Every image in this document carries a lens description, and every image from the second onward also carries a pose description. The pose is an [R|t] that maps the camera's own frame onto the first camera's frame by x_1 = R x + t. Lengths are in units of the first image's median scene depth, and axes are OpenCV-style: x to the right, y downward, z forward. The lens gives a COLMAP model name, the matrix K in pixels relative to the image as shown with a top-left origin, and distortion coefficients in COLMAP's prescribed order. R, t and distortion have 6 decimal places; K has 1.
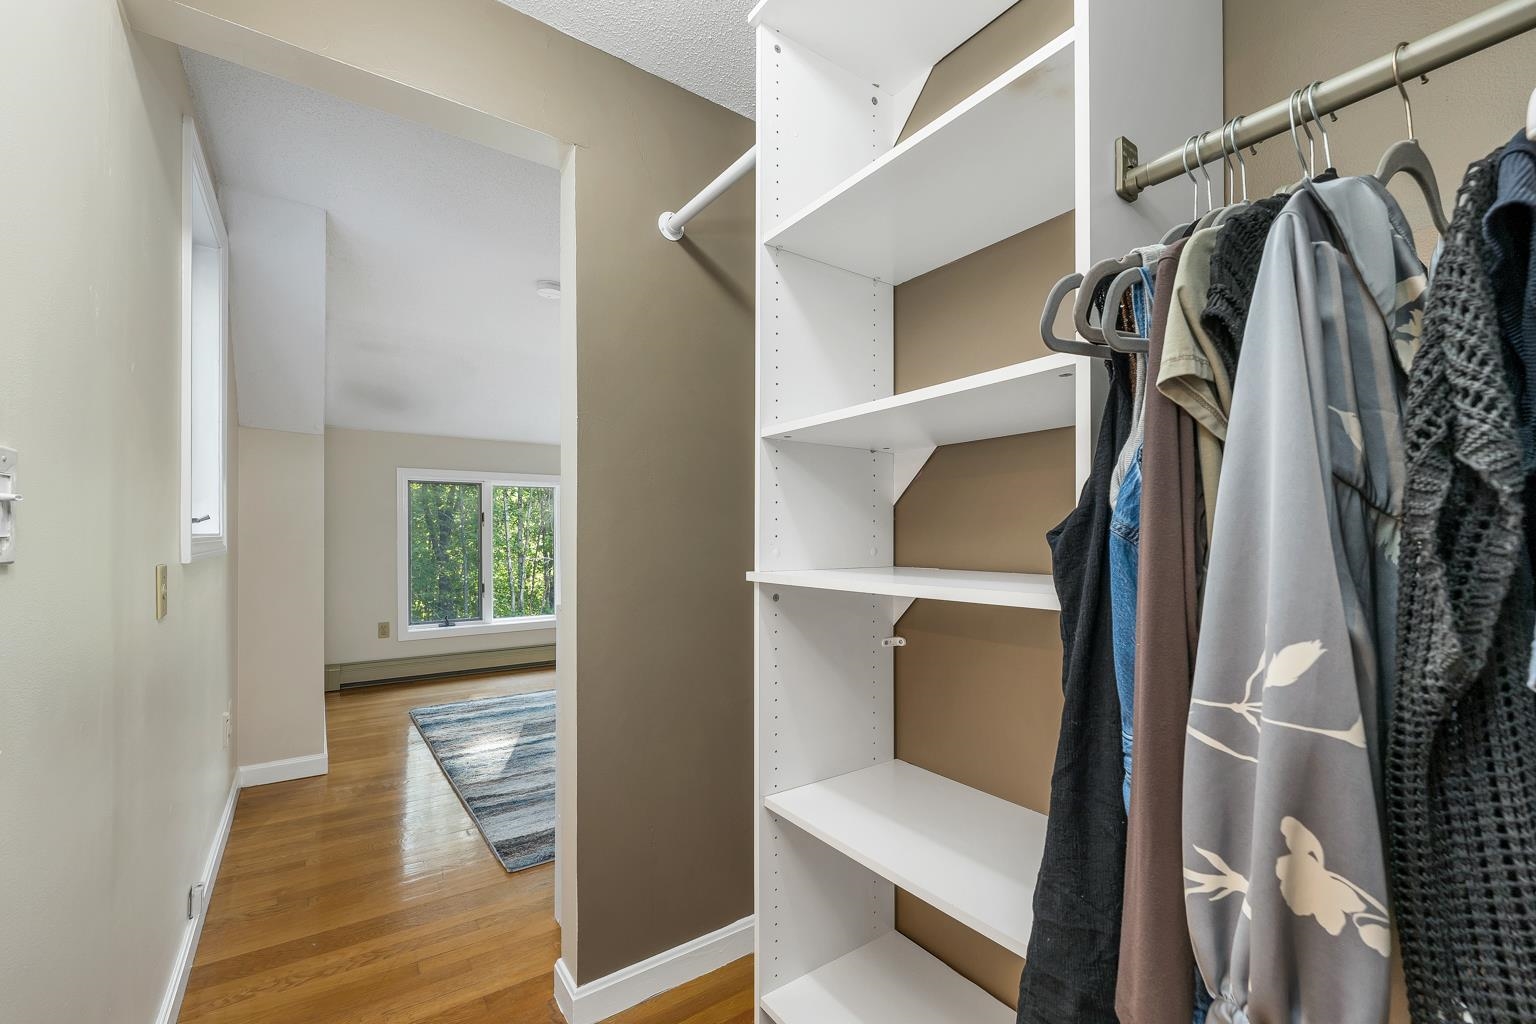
lens RADIAL K [[648.5, 0, 767.6], [0, 648.5, 522.6], [0, 0, 1]] dist [-0.000704, -0.000165]
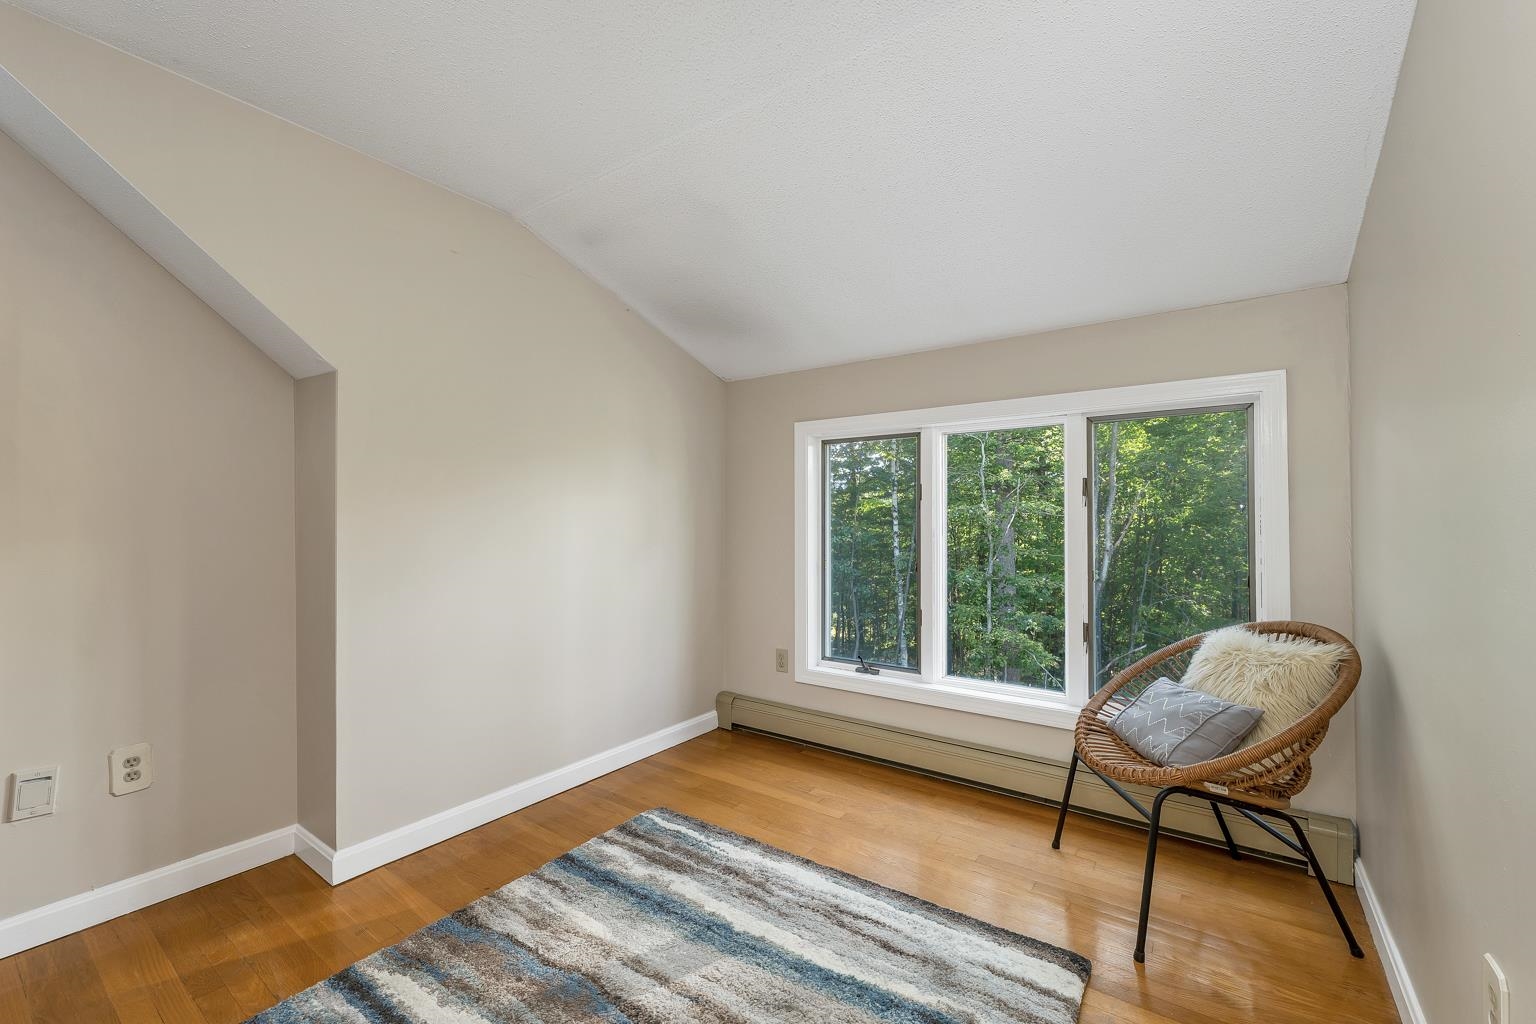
lens RADIAL K [[648.5, 0, 766.8], [0, 648.5, 511.9], [0, 0, 1]] dist [-0.000704, -0.000165]
pose [[0.323795, -0.009321, -0.946081, 0.060365], [0.013164, 0.999899, -0.005346, 0.013819], [0.946036, -0.010723, 0.323885, 0.872343]]
